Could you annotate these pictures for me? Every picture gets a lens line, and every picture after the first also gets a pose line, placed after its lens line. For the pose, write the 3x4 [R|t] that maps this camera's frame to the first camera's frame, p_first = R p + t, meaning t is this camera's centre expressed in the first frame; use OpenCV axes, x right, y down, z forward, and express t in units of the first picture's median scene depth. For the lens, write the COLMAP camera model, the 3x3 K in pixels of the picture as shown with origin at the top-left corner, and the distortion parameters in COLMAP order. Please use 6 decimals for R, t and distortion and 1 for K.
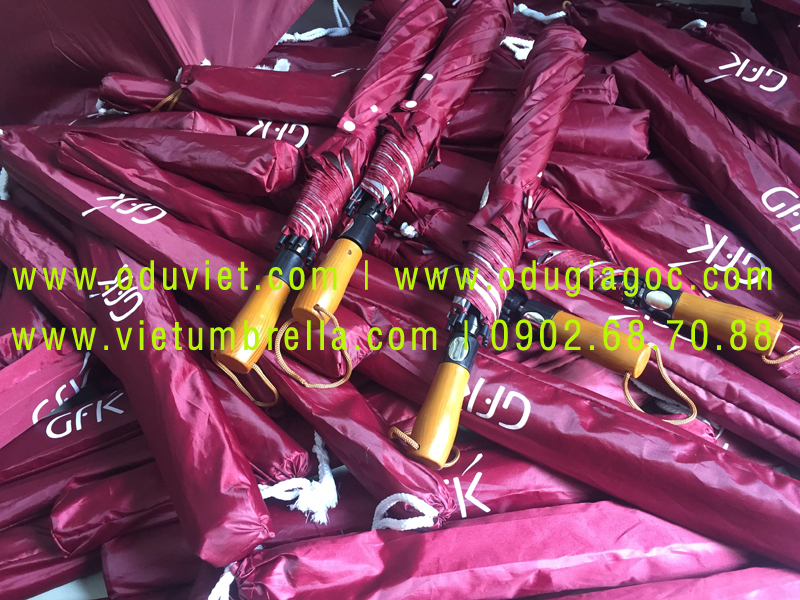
lens RADIAL K [[704.0, 0, 413.3], [0, 704.0, 303.5], [0, 0, 1]] dist [0.070248, -0.105500]
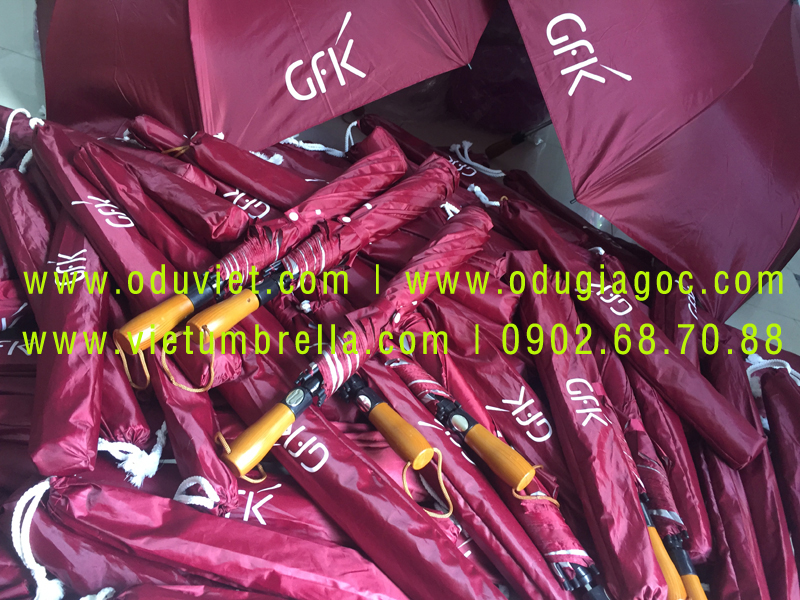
lens RADIAL K [[704.0, 0, 413.3], [0, 704.0, 303.5], [0, 0, 1]] dist [0.070248, -0.105500]
pose [[0.931869, 0.362793, 0.000498, 0.178318], [-0.356574, 0.916146, -0.183113, 0.058112], [-0.066889, 0.170460, 0.983092, -0.277623]]
